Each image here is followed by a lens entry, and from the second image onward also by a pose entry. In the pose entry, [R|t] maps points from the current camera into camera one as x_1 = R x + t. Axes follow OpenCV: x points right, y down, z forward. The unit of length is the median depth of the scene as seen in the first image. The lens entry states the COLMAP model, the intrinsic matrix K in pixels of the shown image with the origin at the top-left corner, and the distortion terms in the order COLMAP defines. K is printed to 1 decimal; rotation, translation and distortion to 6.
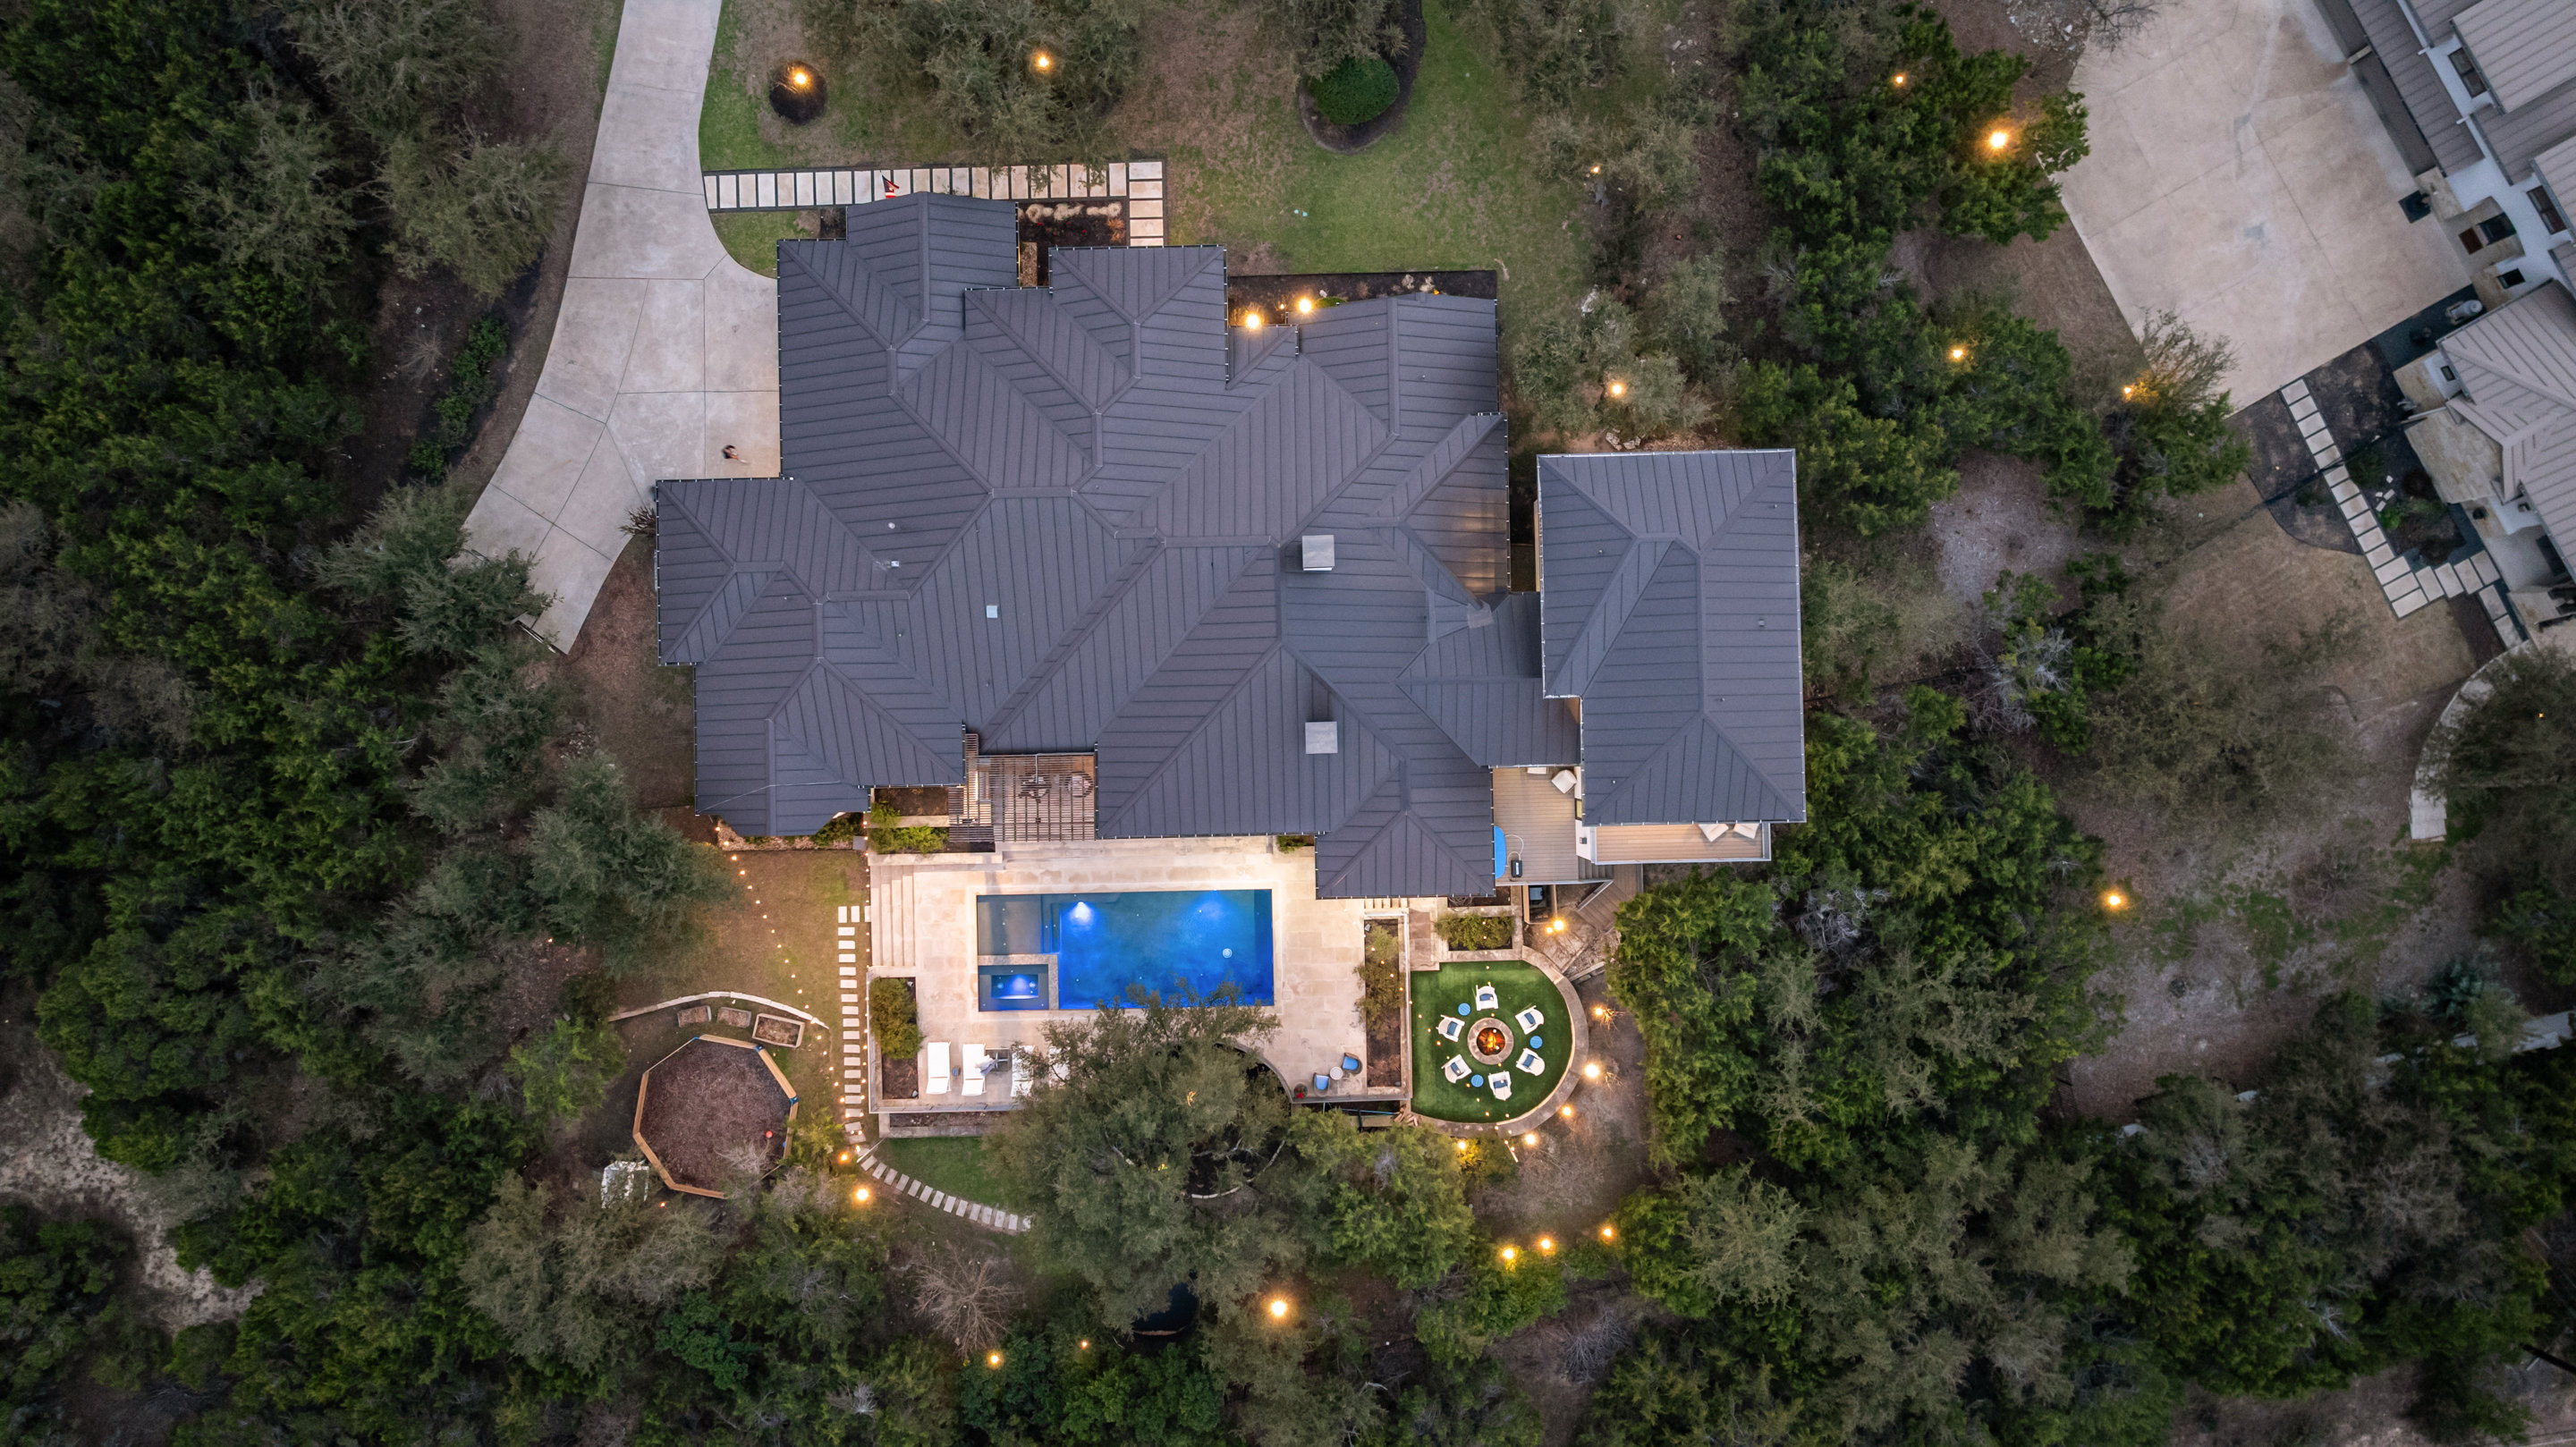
lens RADIAL K [[1786.3, 0, 1308.6], [0, 1786.3, 704.2], [0, 0, 1]] dist [-0.021773, -0.001383]
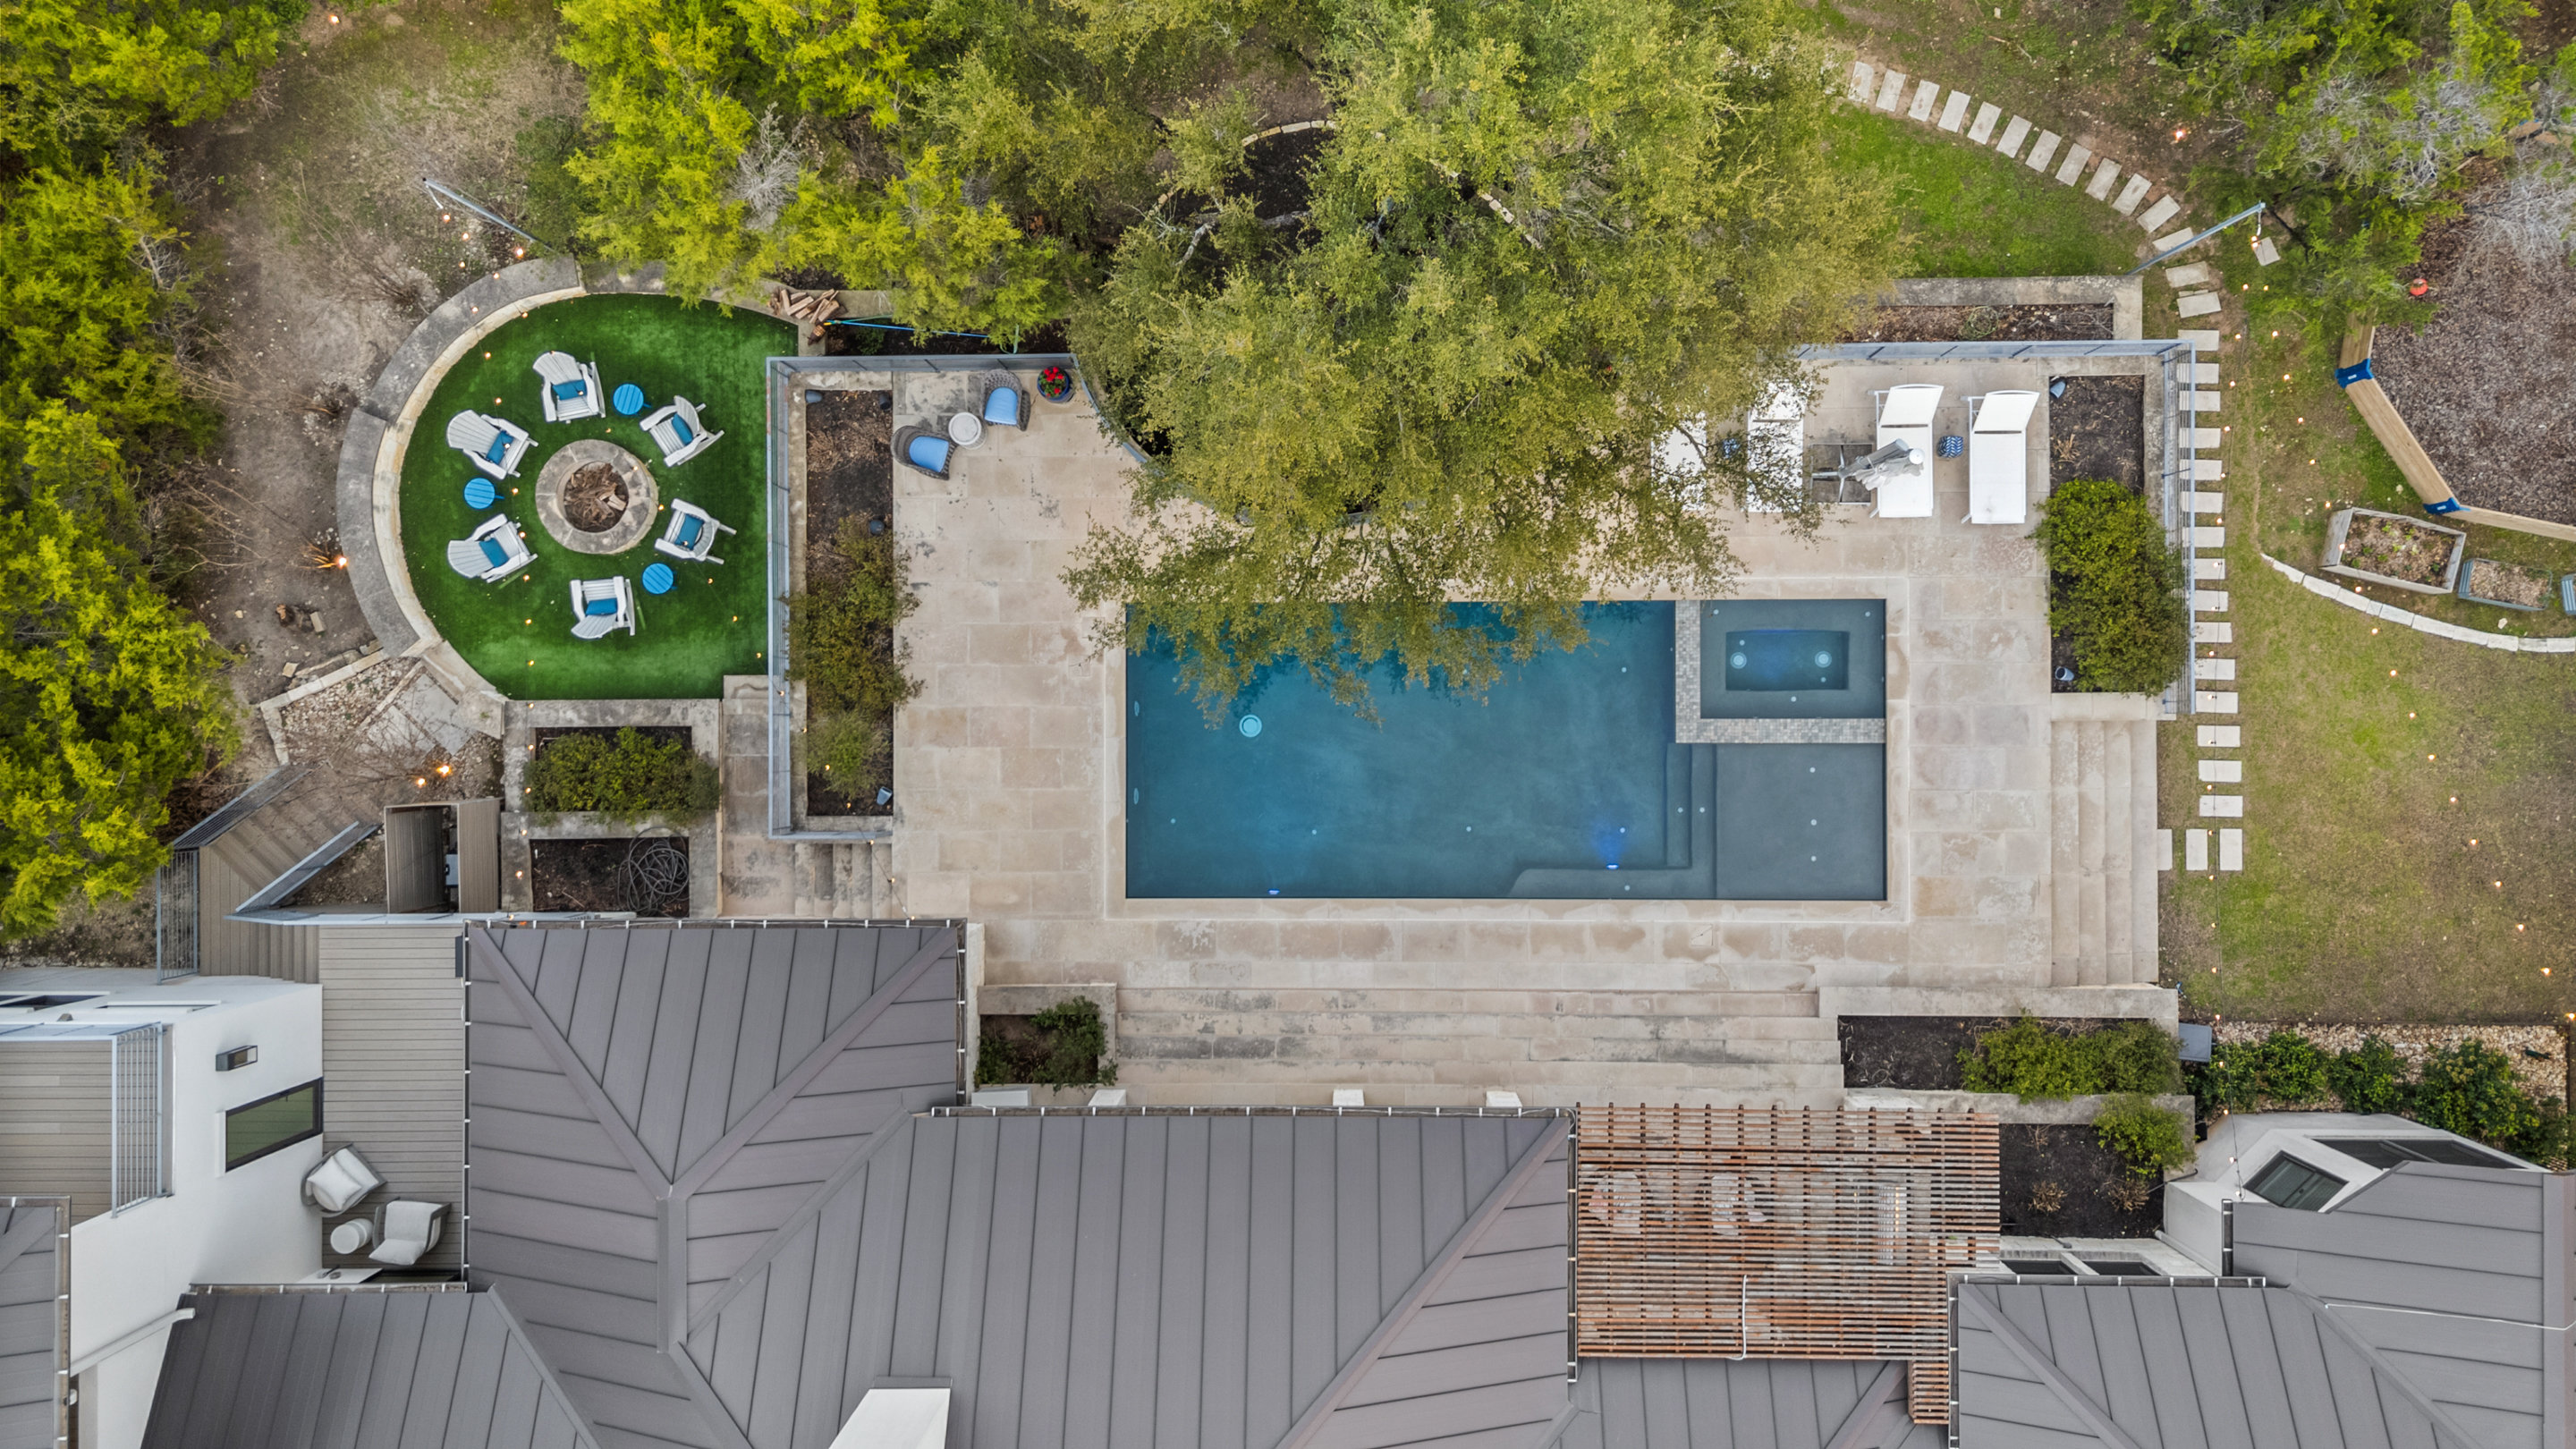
lens RADIAL K [[1865.8, 0, 1285.8], [0, 1865.8, 718.5], [0, 0, 1]] dist [0.041178, -0.006801]
pose [[-0.999622, -0.019425, 0.019466, -0.064032], [0.019707, -0.999702, 0.014427, 0.140149], [0.019180, 0.014806, 0.999706, 0.599114]]
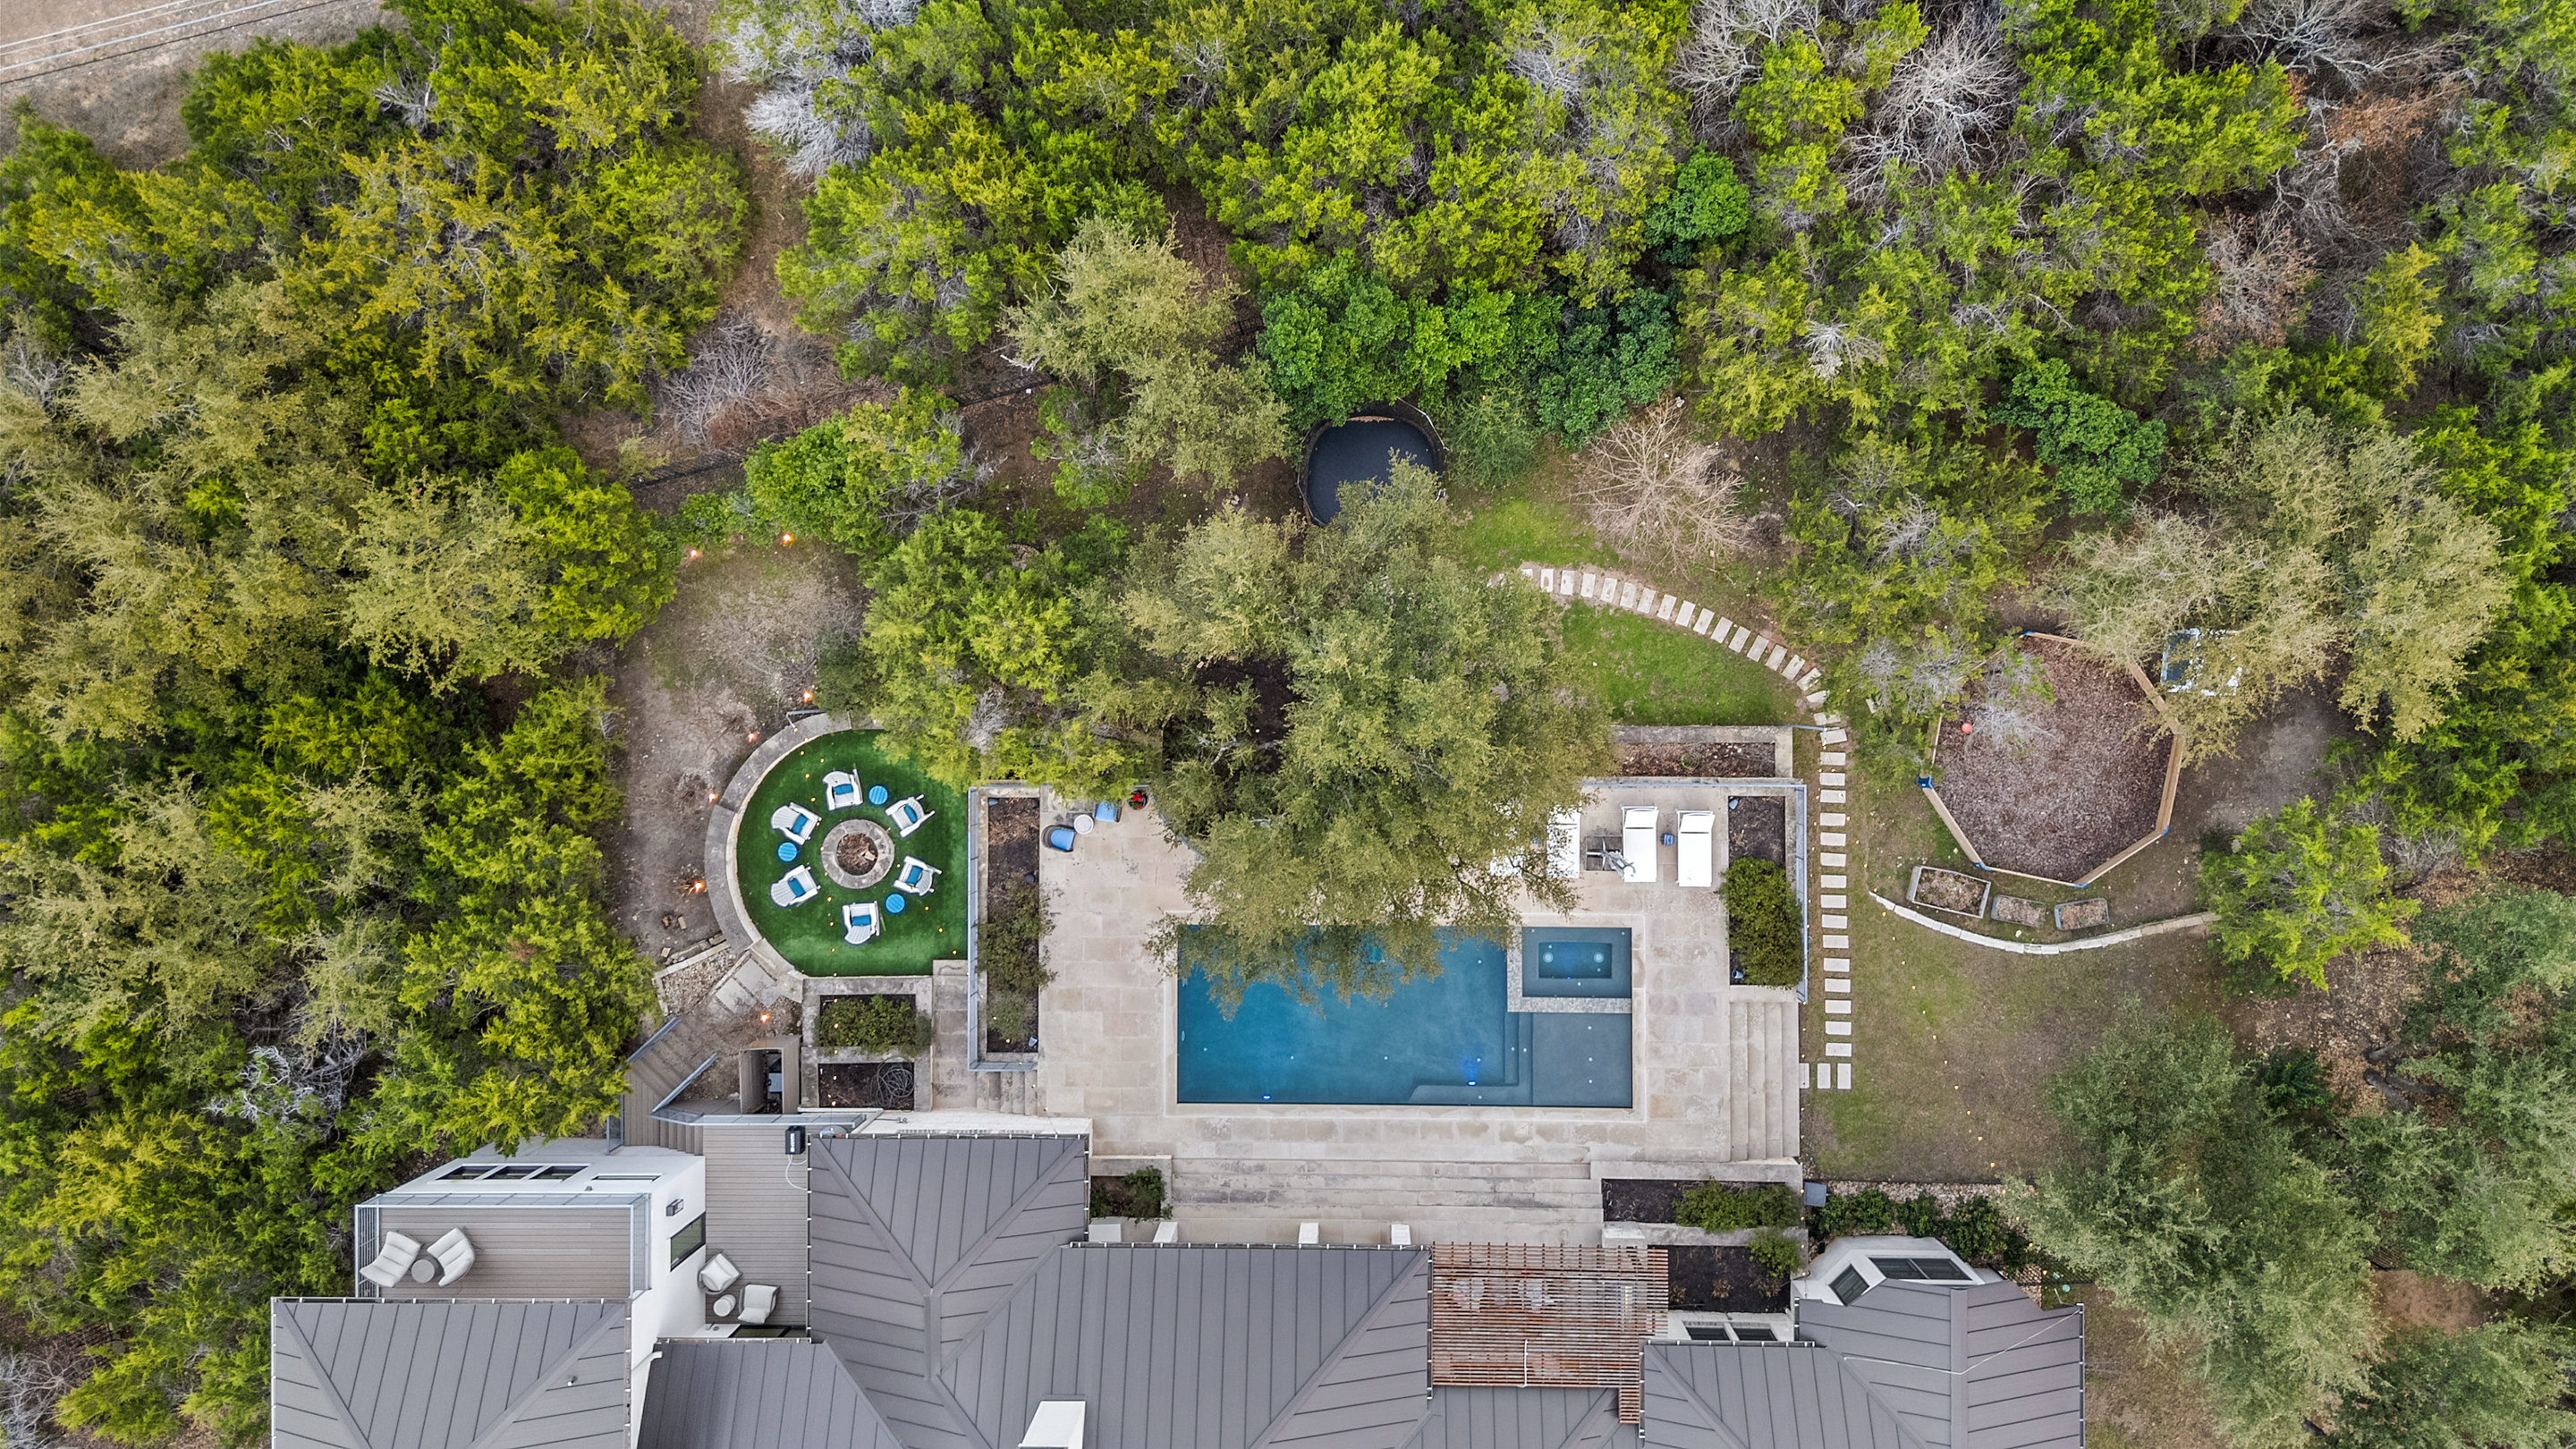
lens RADIAL K [[1868.2, 0, 1282.4], [0, 1868.2, 715.1], [0, 0, 1]] dist [0.081541, -0.080061]
pose [[-0.999159, -0.020466, 0.035541, -0.081840], [0.020691, -0.999768, 0.005981, 0.246568], [0.035411, 0.006712, 0.999350, 0.317985]]
